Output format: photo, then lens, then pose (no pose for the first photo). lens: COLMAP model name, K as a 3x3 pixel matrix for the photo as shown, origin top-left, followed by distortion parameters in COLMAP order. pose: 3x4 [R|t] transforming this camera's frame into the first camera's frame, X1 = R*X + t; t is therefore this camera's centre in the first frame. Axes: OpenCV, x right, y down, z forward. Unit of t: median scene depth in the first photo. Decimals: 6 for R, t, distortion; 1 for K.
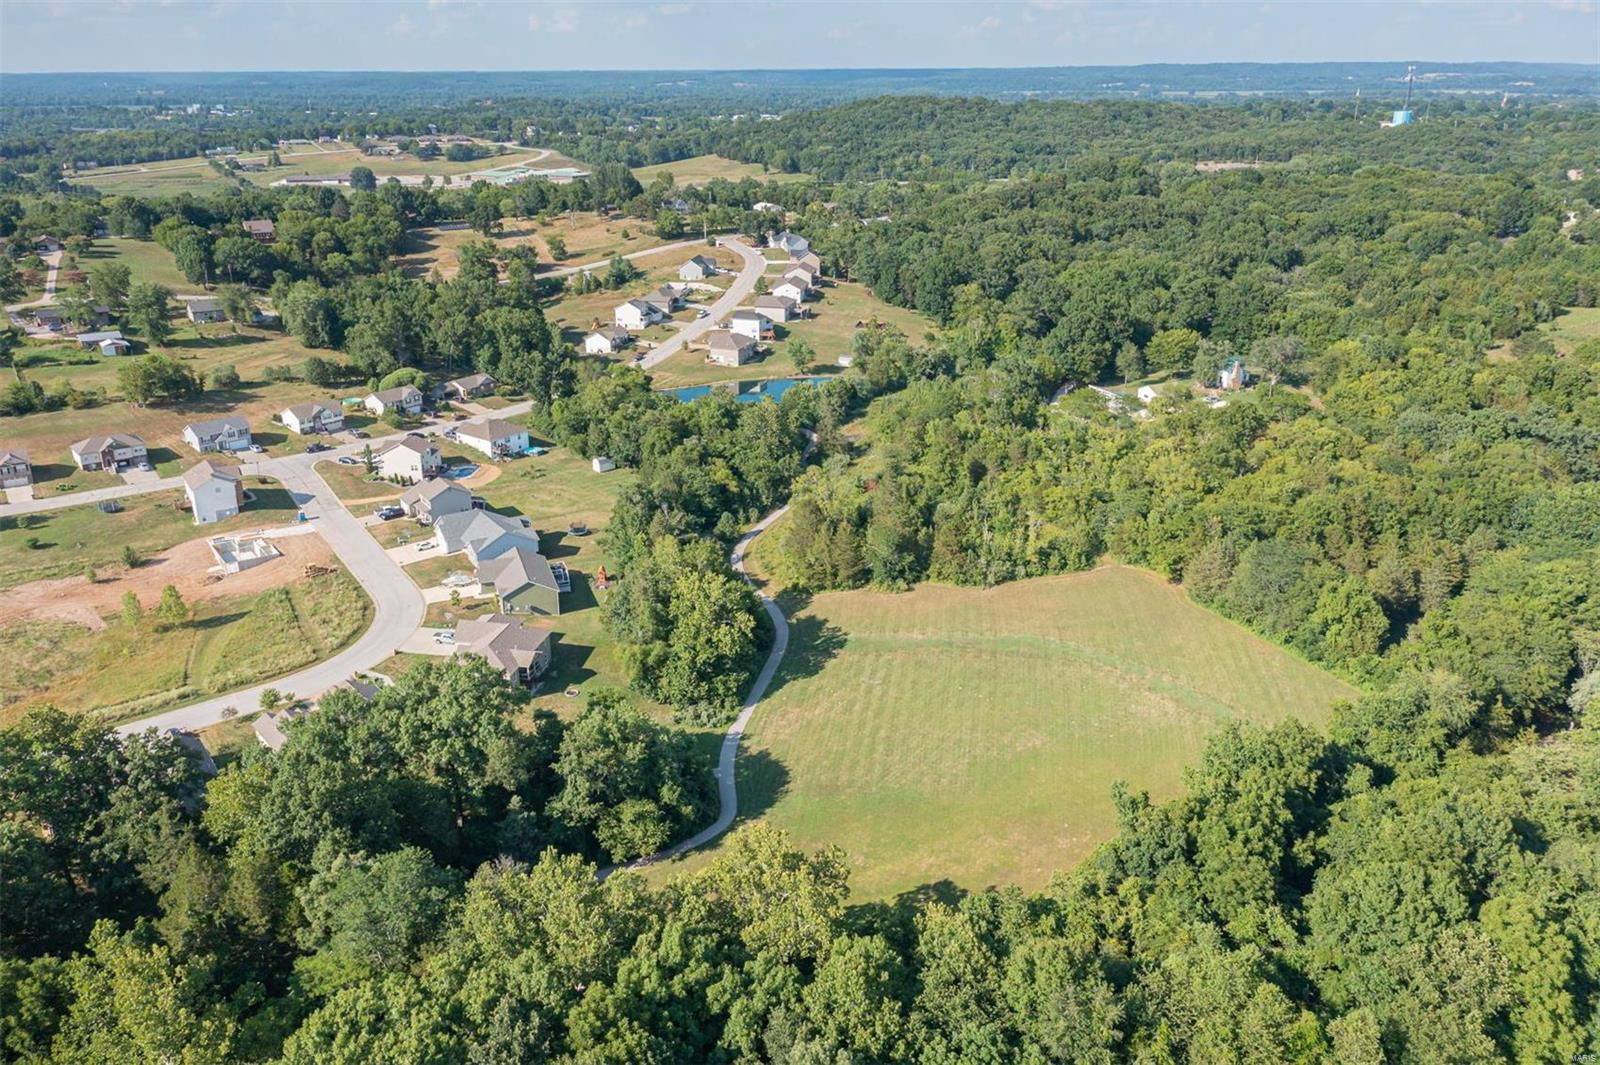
lens RADIAL K [[1270.7, 0, 811.8], [0, 1270.7, 537.7], [0, 0, 1]] dist [-0.018270, 0.045243]
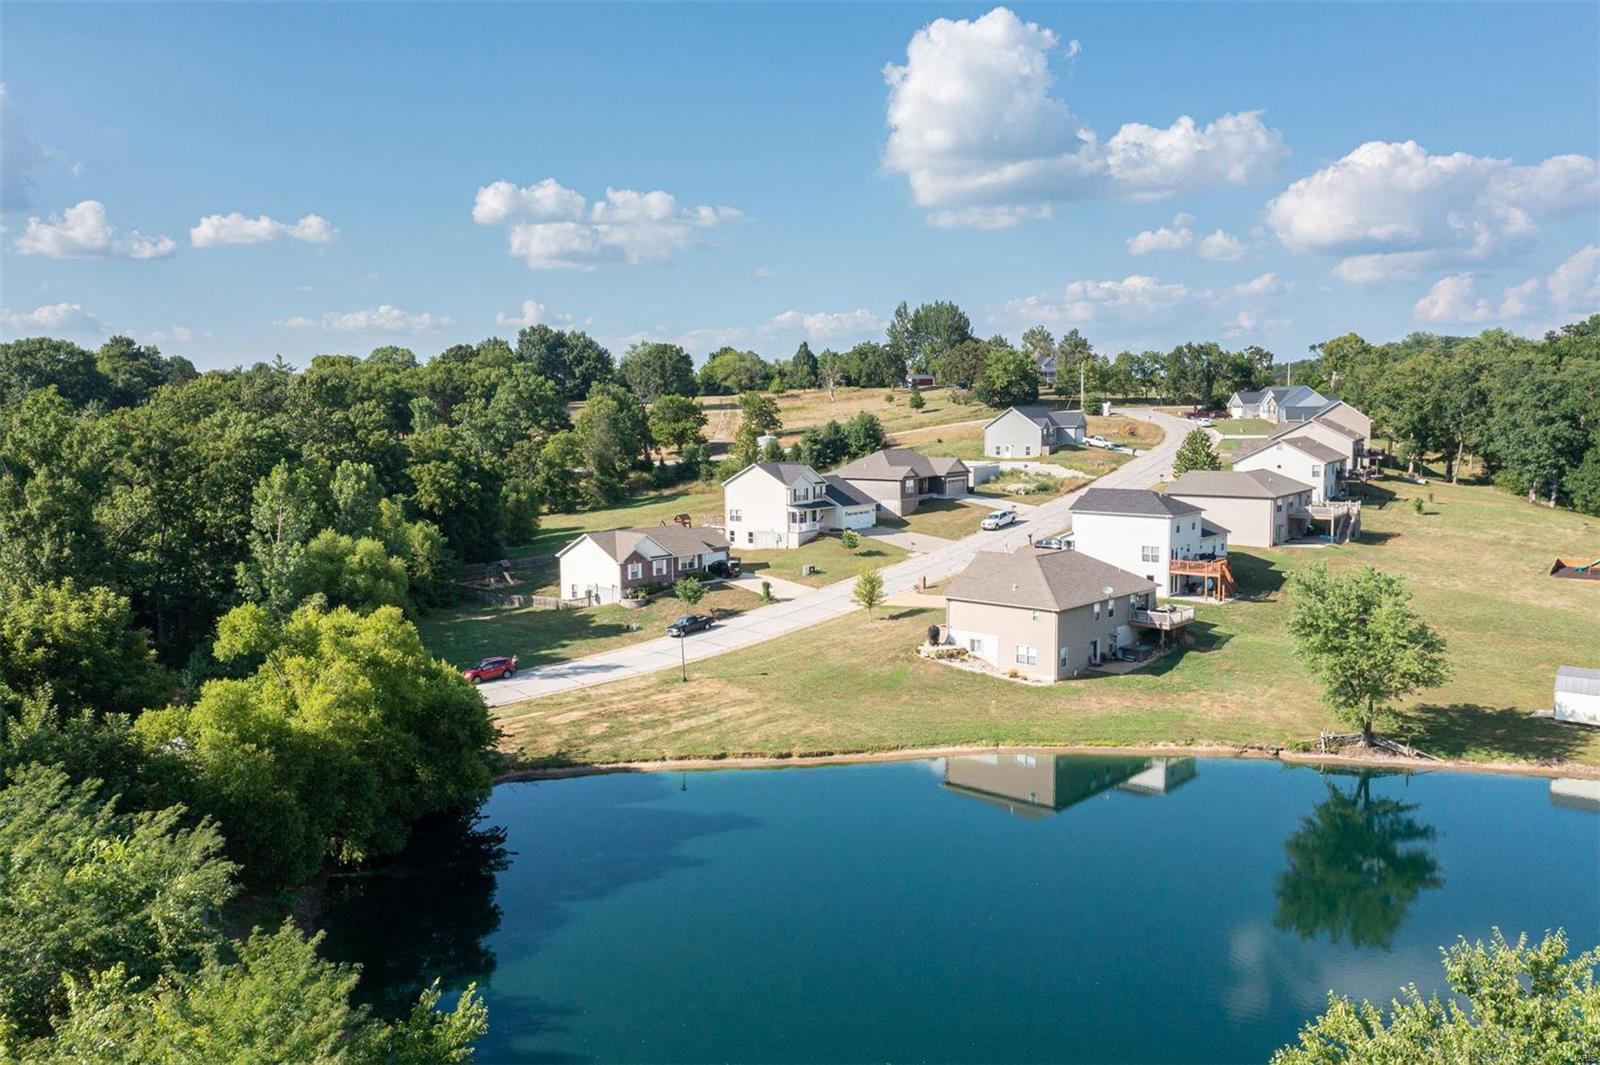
lens RADIAL K [[1270.7, 0, 792.8], [0, 1270.7, 532.7], [0, 0, 1]] dist [-0.018270, 0.045243]
pose [[0.931451, 0.028714, -0.362733, -0.016072], [-0.118440, 0.966518, -0.227630, -0.083703], [0.344052, 0.254988, 0.903665, 0.622145]]
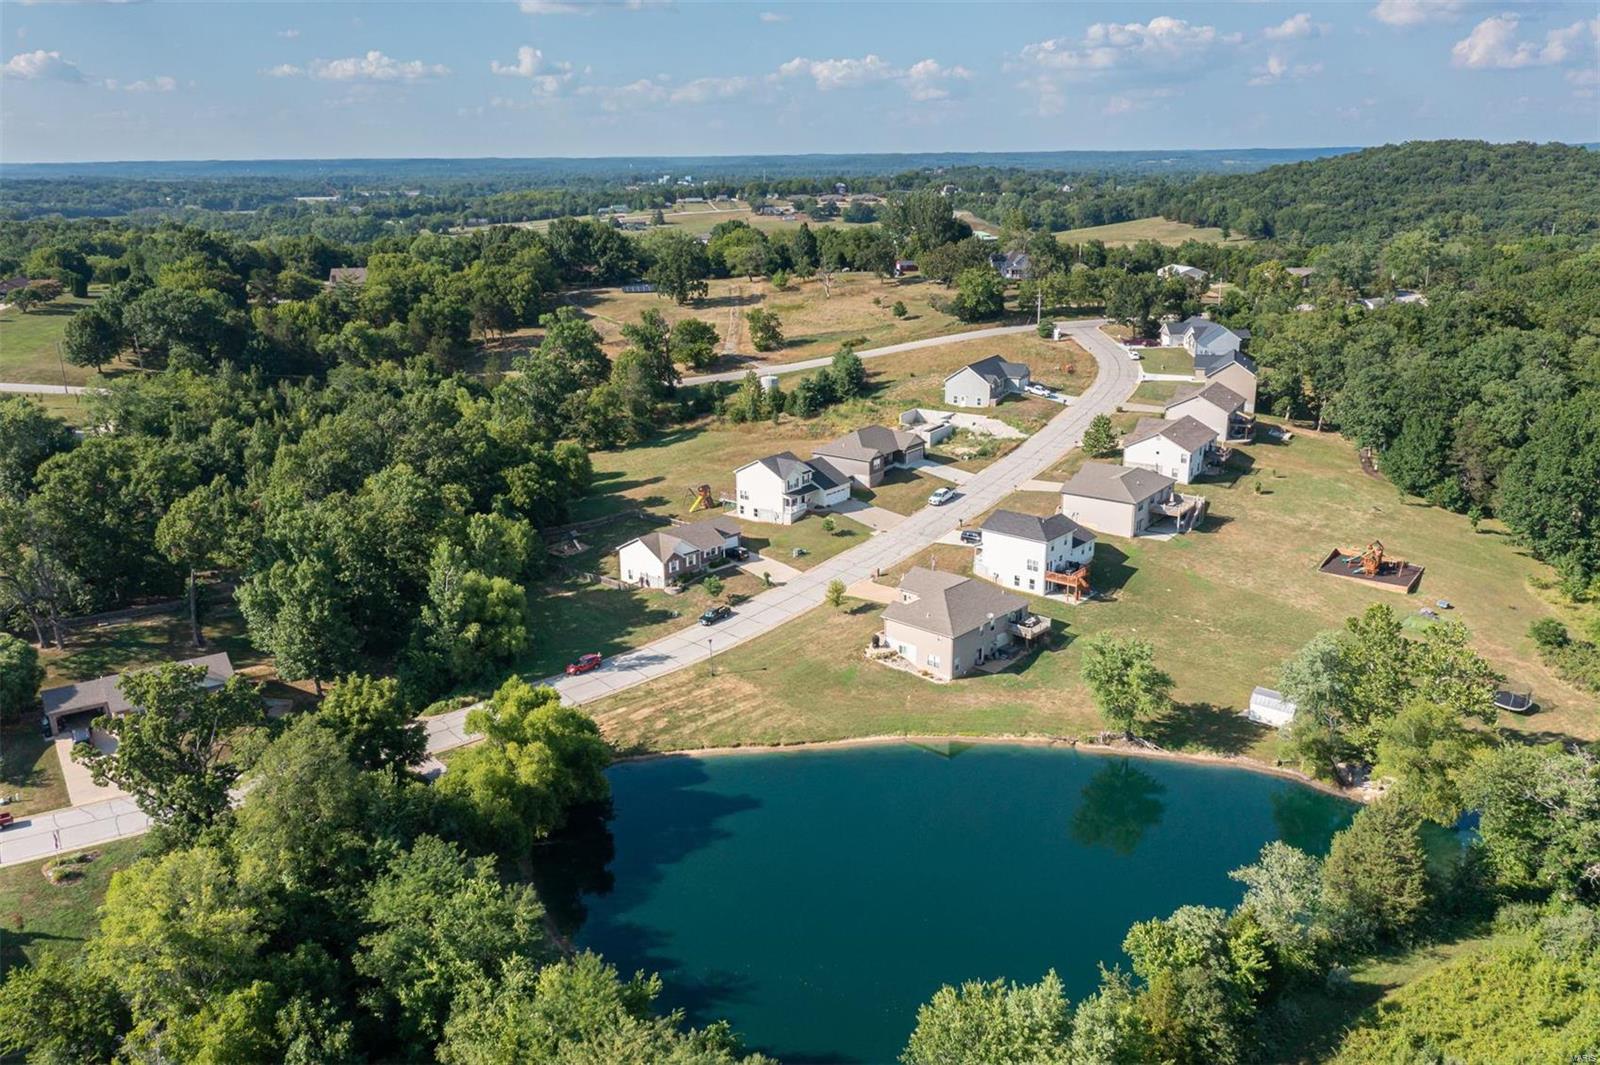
lens RADIAL K [[1270.7, 0, 796.4], [0, 1270.7, 515.9], [0, 0, 1]] dist [-0.018270, 0.045243]
pose [[0.930341, 0.093903, -0.354469, 0.018913], [-0.120704, 0.991207, -0.054220, -0.126060], [0.346260, 0.093229, 0.933495, 0.523892]]
